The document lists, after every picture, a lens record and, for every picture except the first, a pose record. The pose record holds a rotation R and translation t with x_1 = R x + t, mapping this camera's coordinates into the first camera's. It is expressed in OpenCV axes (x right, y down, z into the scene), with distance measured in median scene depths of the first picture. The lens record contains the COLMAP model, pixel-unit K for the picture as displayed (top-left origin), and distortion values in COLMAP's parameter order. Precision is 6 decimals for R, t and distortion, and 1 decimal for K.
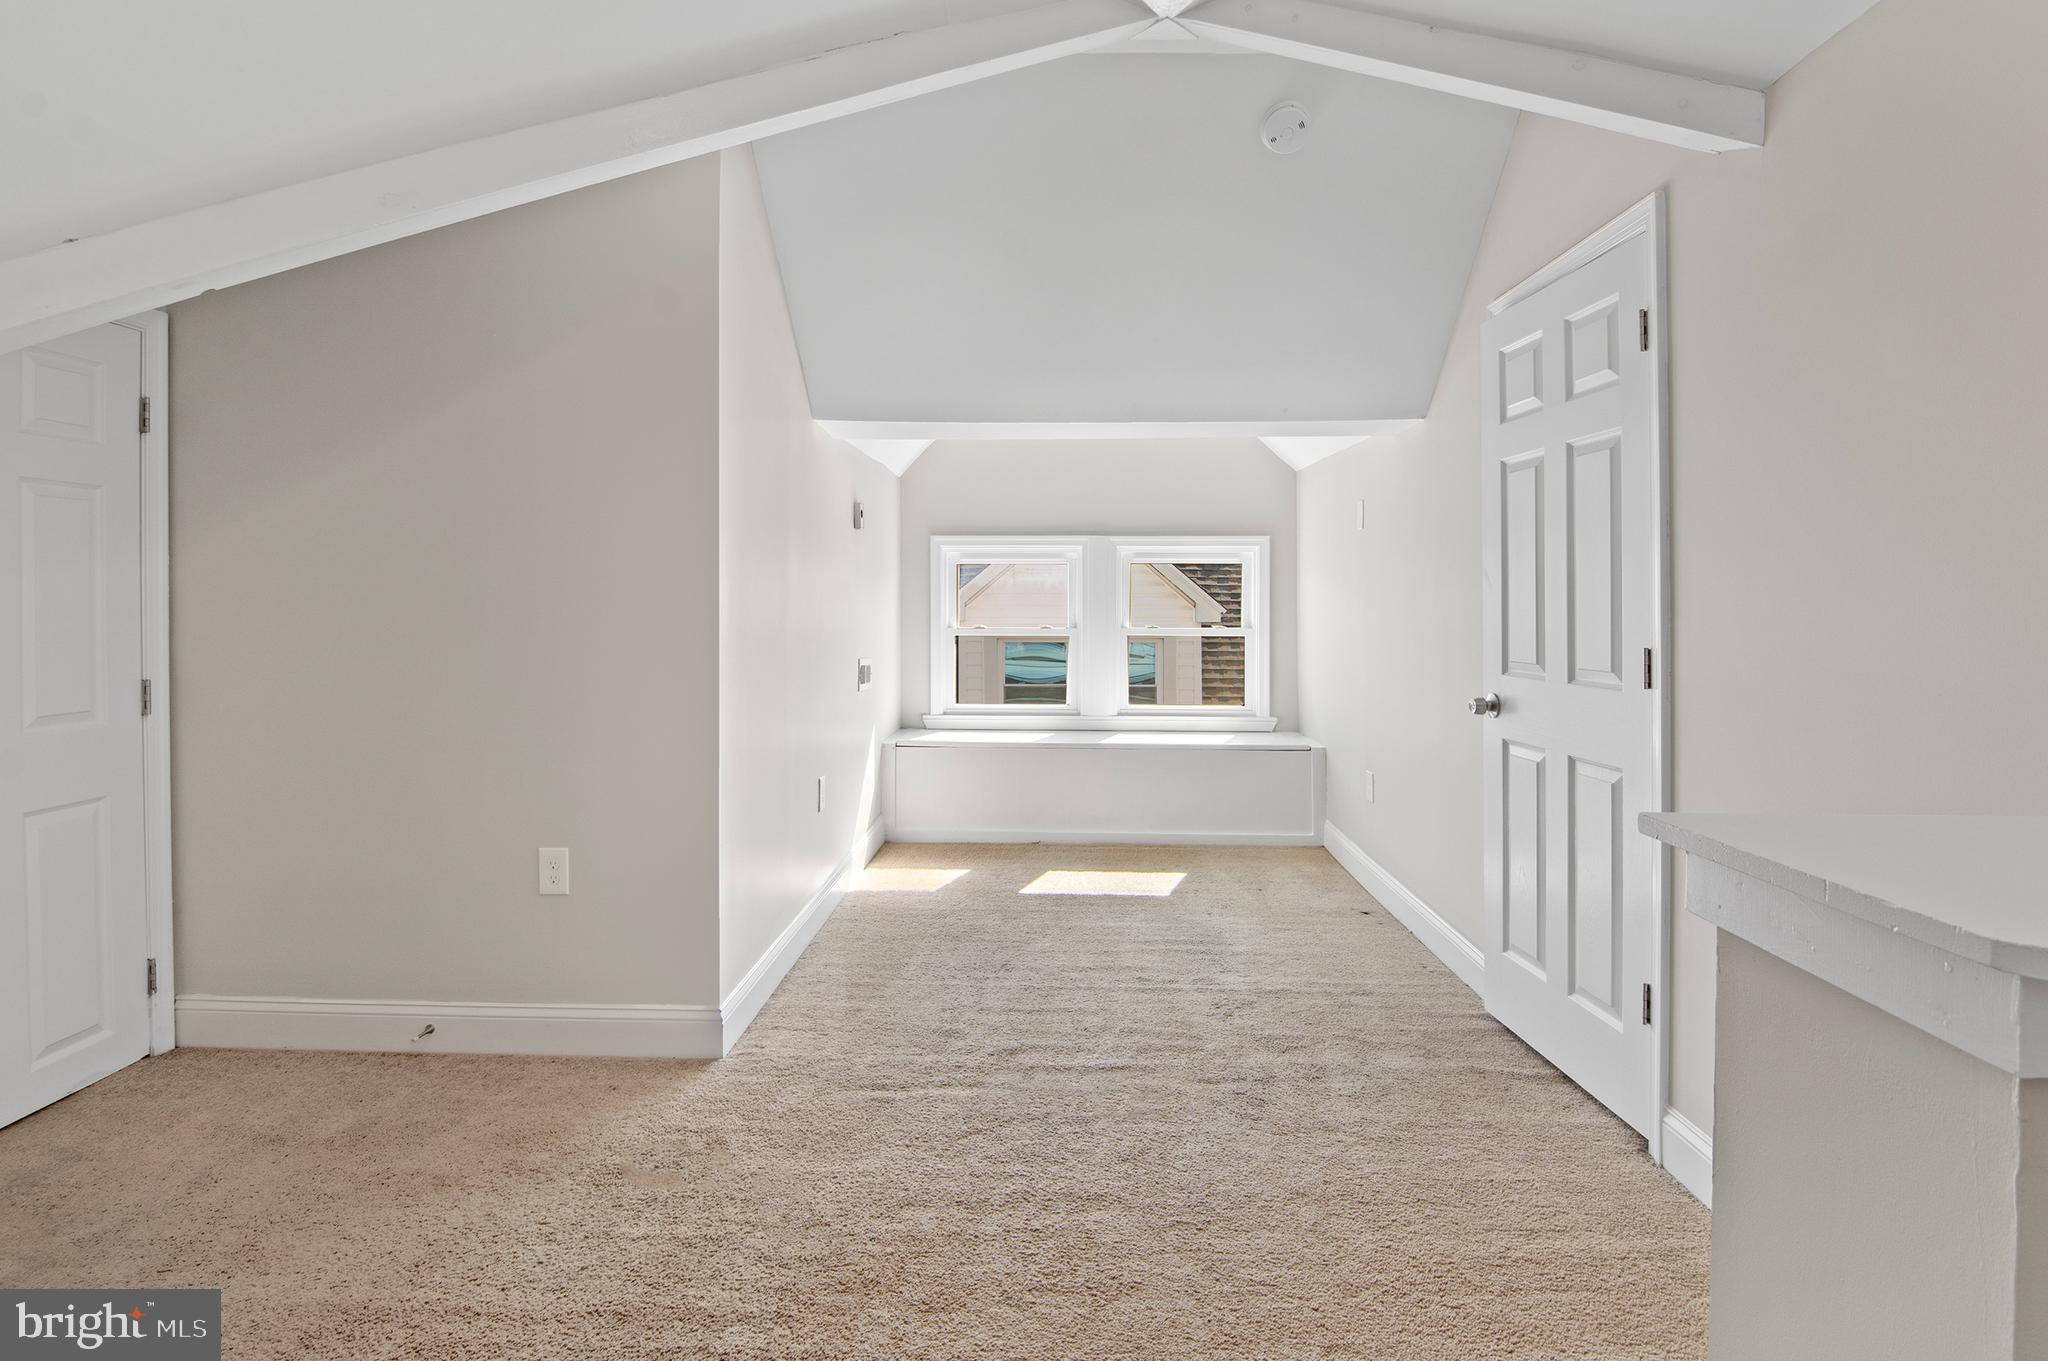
lens RADIAL K [[1022.6, 0, 1043.1], [0, 1022.6, 597.1], [0, 0, 1]] dist [-0.001277, -0.005291]
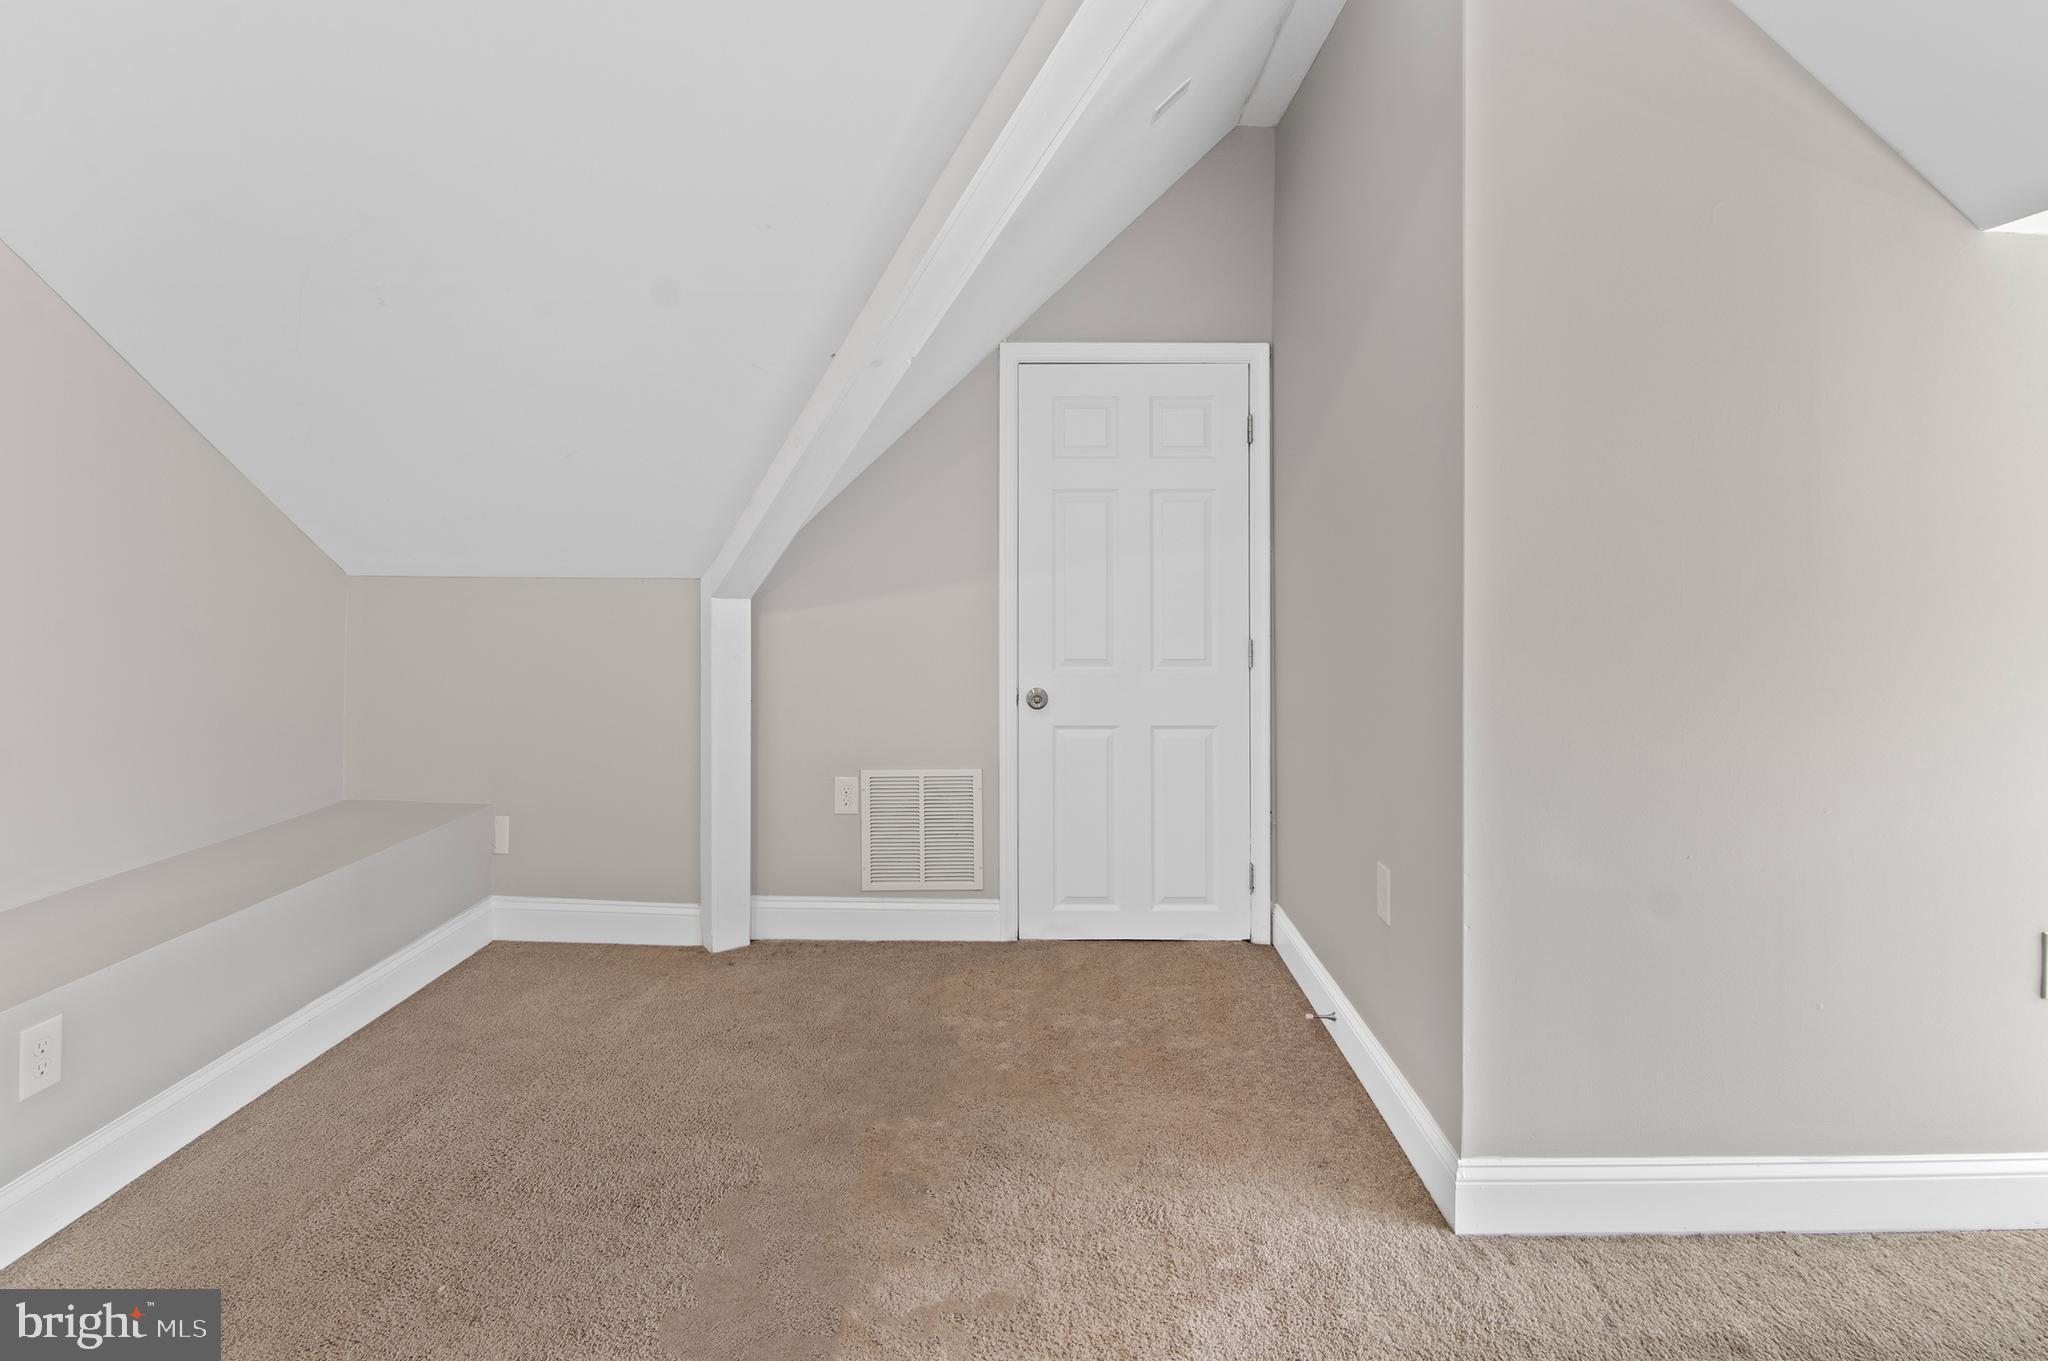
lens RADIAL K [[1022.6, 0, 1043.1], [0, 1022.6, 597.1], [0, 0, 1]] dist [-0.001277, -0.005291]
pose [[0.041942, 0.012879, -0.999037, 0.363374], [-0.011846, 0.999853, 0.012392, 0.015813], [0.999050, 0.011315, 0.042088, 0.695499]]
